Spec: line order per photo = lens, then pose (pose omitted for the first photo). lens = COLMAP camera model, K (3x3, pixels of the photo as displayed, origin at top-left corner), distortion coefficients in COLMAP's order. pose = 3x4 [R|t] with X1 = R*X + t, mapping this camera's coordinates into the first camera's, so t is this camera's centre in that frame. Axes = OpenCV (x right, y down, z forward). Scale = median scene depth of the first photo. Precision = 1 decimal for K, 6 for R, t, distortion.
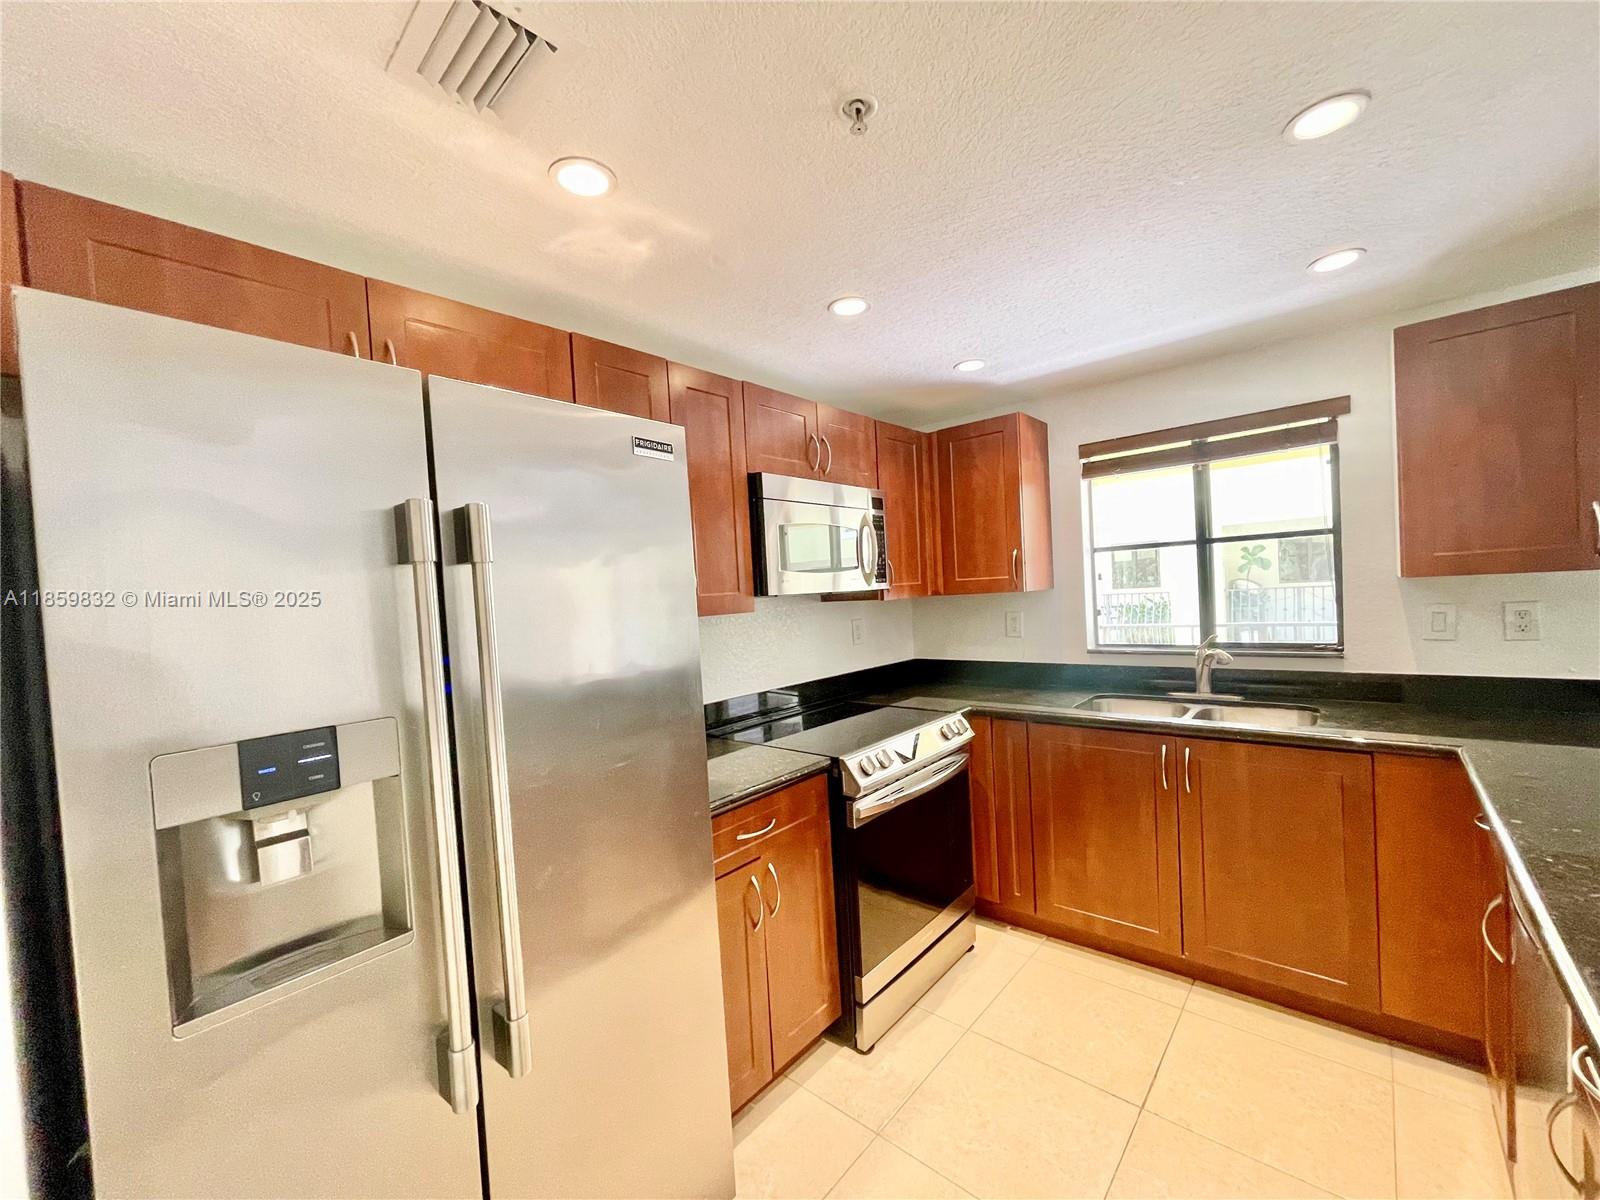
lens RADIAL K [[647.8, 0, 800.8], [0, 647.8, 611.5], [0, 0, 1]] dist [-0.003156, 0.002179]
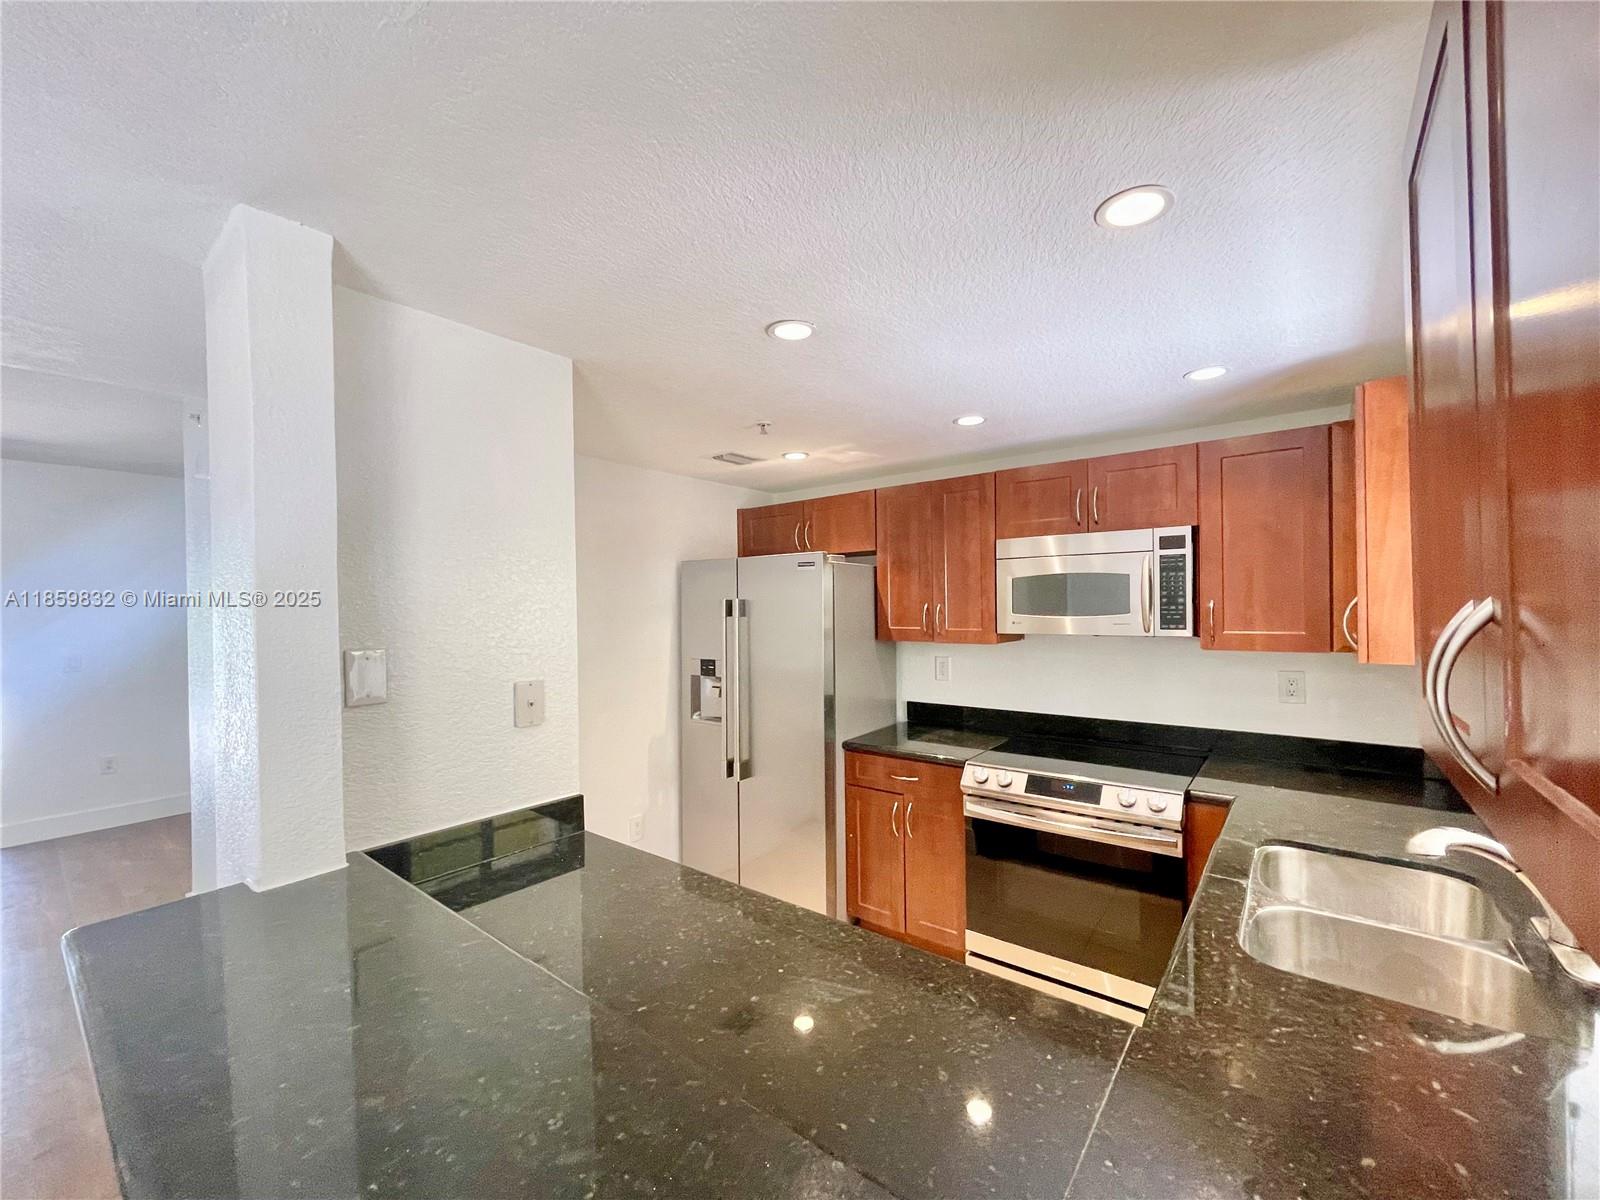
lens RADIAL K [[647.8, 0, 793.6], [0, 647.8, 611.6], [0, 0, 1]] dist [-0.003156, 0.002179]
pose [[0.038476, 0.064976, -0.997145, 1.058638], [-0.020117, 0.997732, 0.064238, -0.123570], [0.999057, 0.017587, 0.039695, 0.456950]]
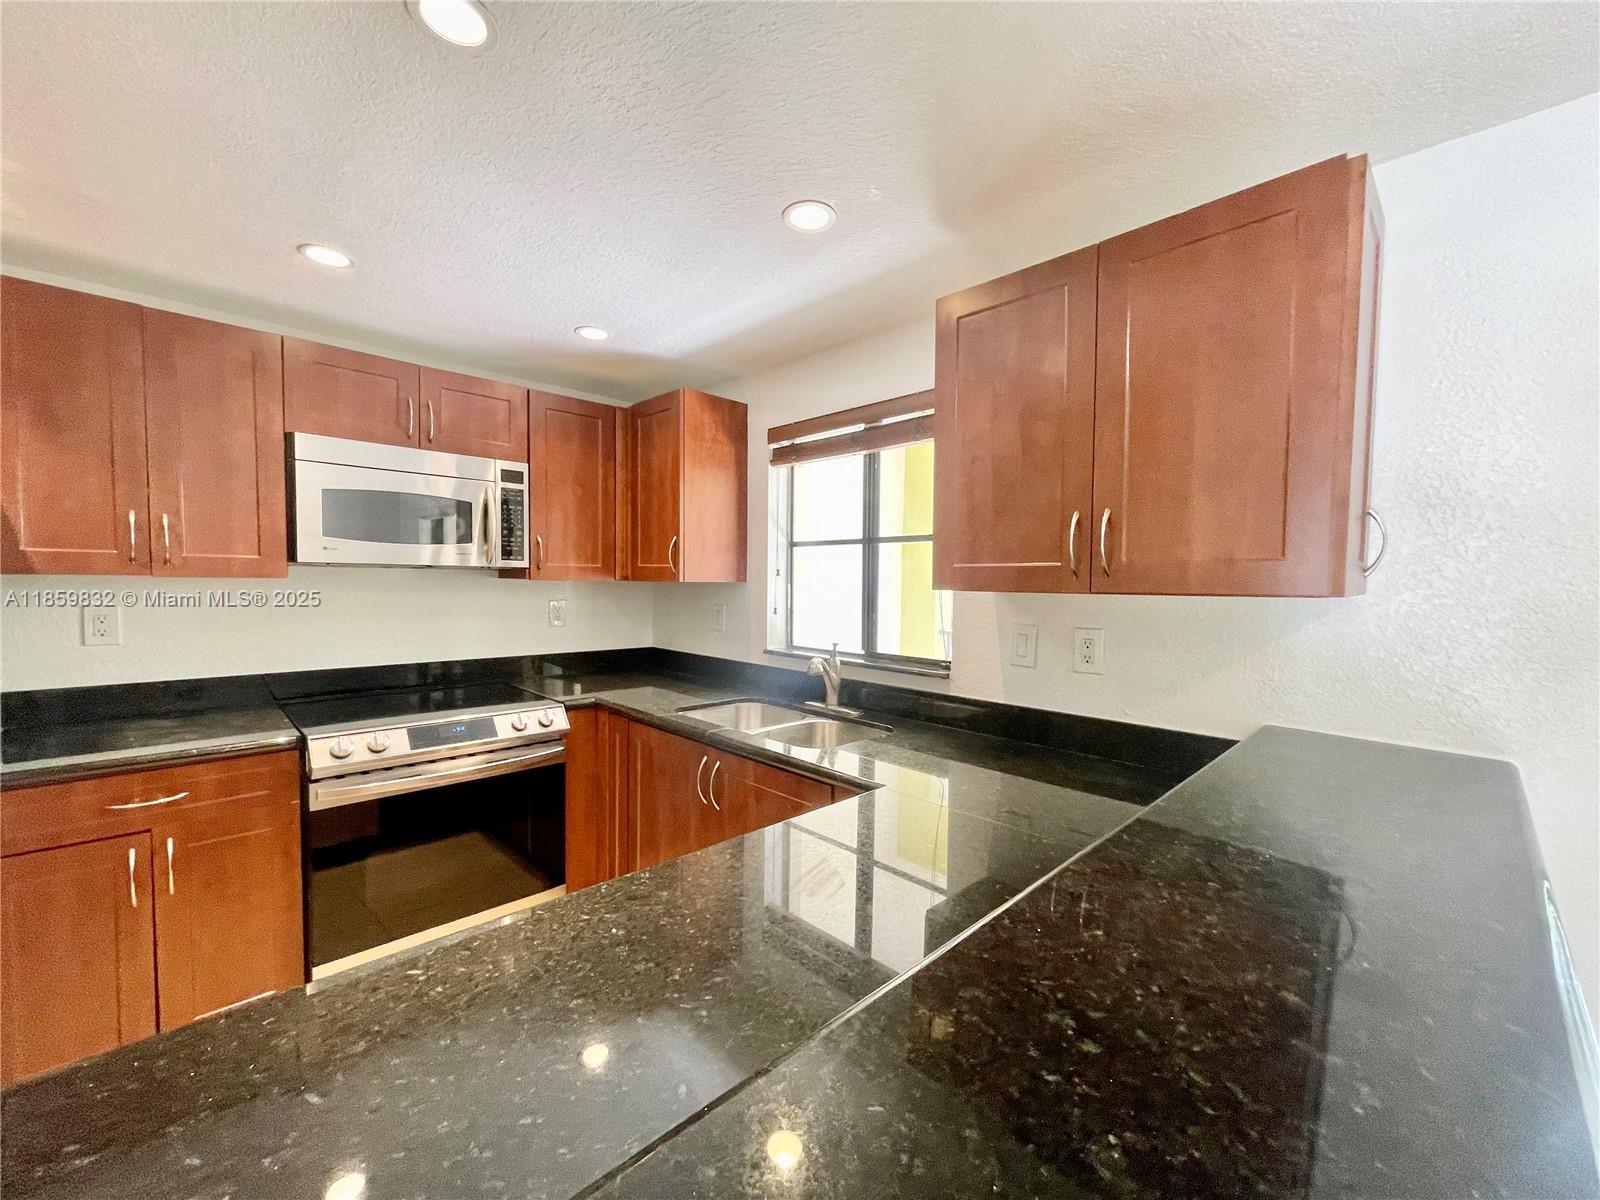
lens RADIAL K [[647.8, 0, 801.1], [0, 647.8, 617.0], [0, 0, 1]] dist [-0.003156, 0.002179]
pose [[0.994140, 0.076356, -0.076518, 0.657162], [-0.074169, 0.996763, 0.031033, -0.024199], [0.078640, -0.025176, 0.996585, 0.087326]]
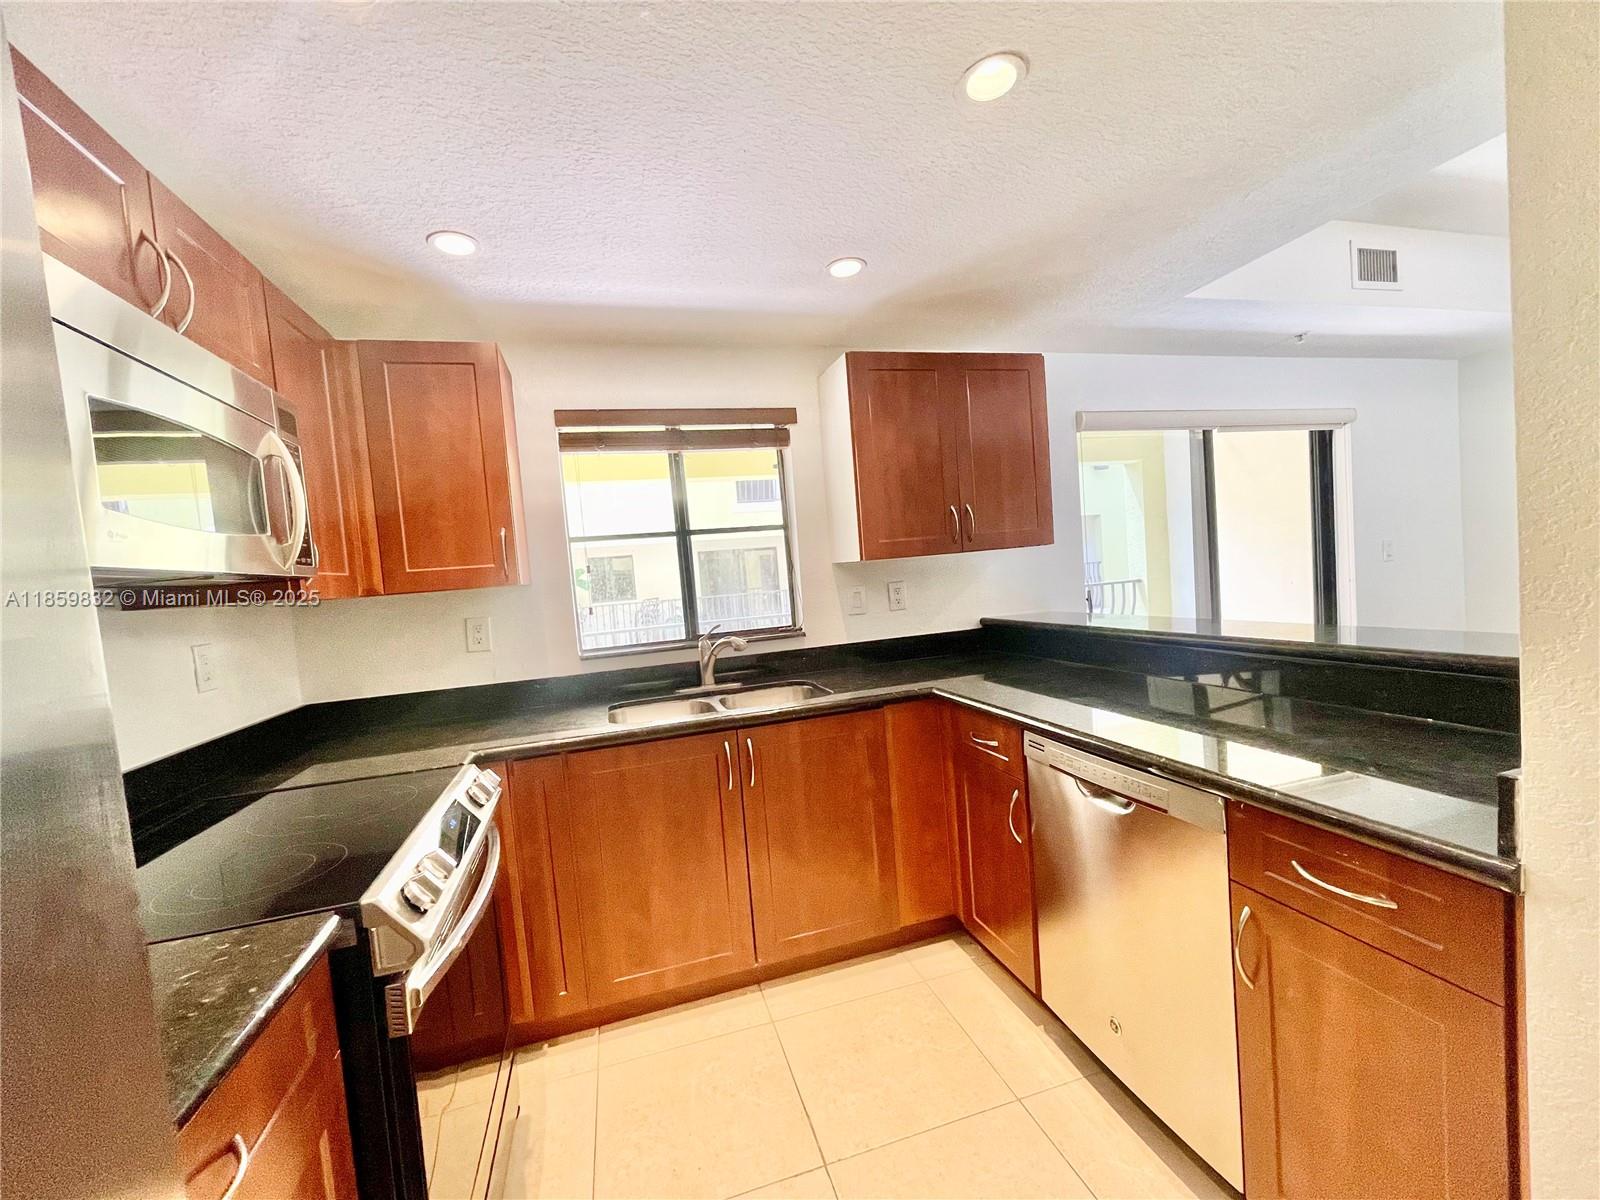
lens RADIAL K [[647.8, 0, 797.6], [0, 647.8, 611.6], [0, 0, 1]] dist [-0.003156, 0.002179]
pose [[0.545595, -0.036009, 0.837275, -0.119443], [0.076283, 0.997063, -0.006827, 0.033312], [-0.834570, 0.067594, 0.546739, 0.357045]]
